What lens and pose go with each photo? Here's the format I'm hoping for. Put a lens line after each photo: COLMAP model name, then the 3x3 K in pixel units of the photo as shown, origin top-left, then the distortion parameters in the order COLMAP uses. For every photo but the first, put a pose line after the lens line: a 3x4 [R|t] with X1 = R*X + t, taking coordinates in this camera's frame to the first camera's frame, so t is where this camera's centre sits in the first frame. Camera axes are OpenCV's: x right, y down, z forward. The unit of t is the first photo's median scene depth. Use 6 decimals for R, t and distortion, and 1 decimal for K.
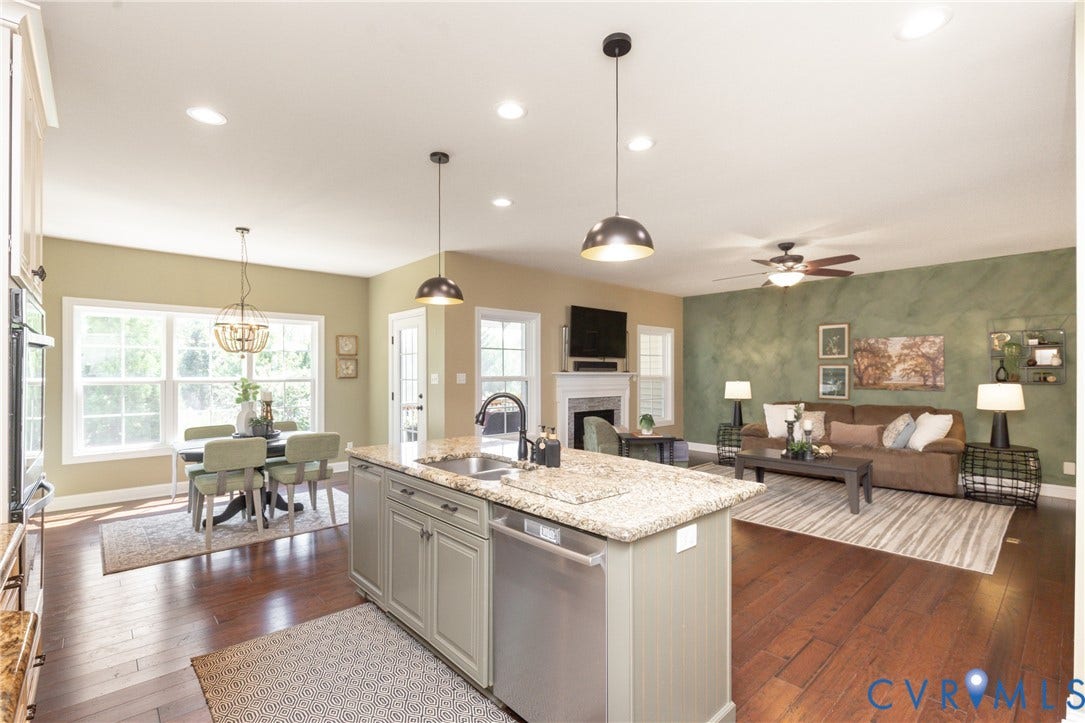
lens RADIAL K [[493.0, 0, 551.8], [0, 493.0, 363.3], [0, 0, 1]] dist [0.009729, 0.000100]
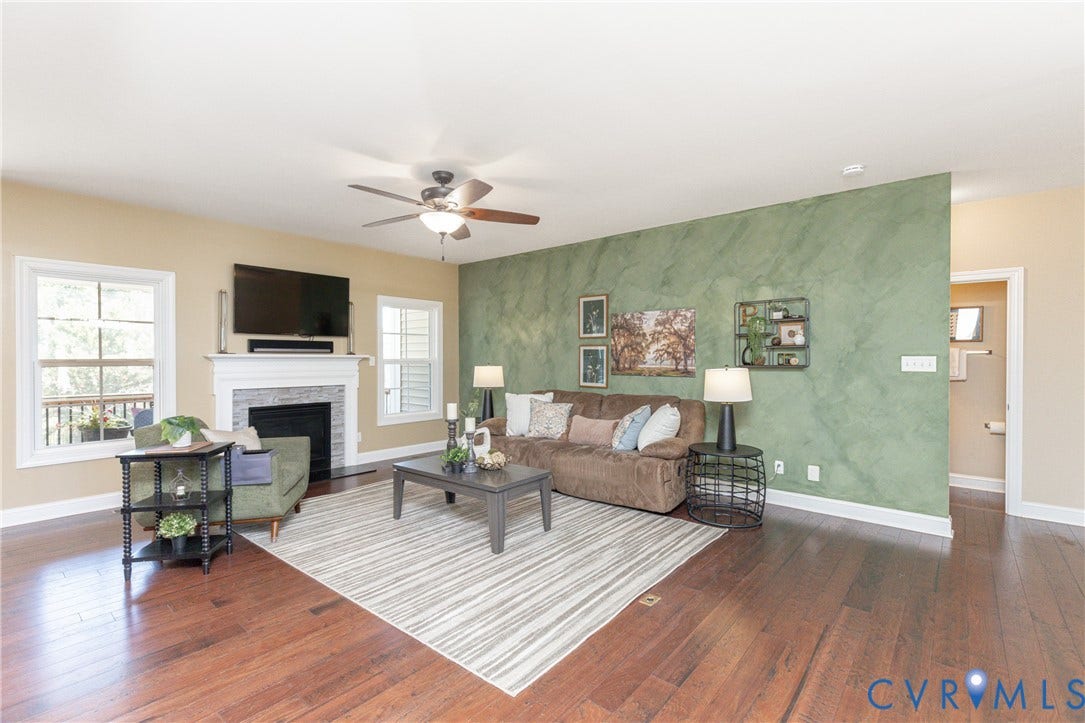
lens RADIAL K [[493.0, 0, 538.3], [0, 493.0, 360.2], [0, 0, 1]] dist [0.009729, 0.000100]
pose [[0.993374, -0.000538, 0.114929, 0.417464], [-0.002212, 0.999714, 0.023803, 0.009211], [-0.114909, -0.023899, 0.993089, 0.214152]]
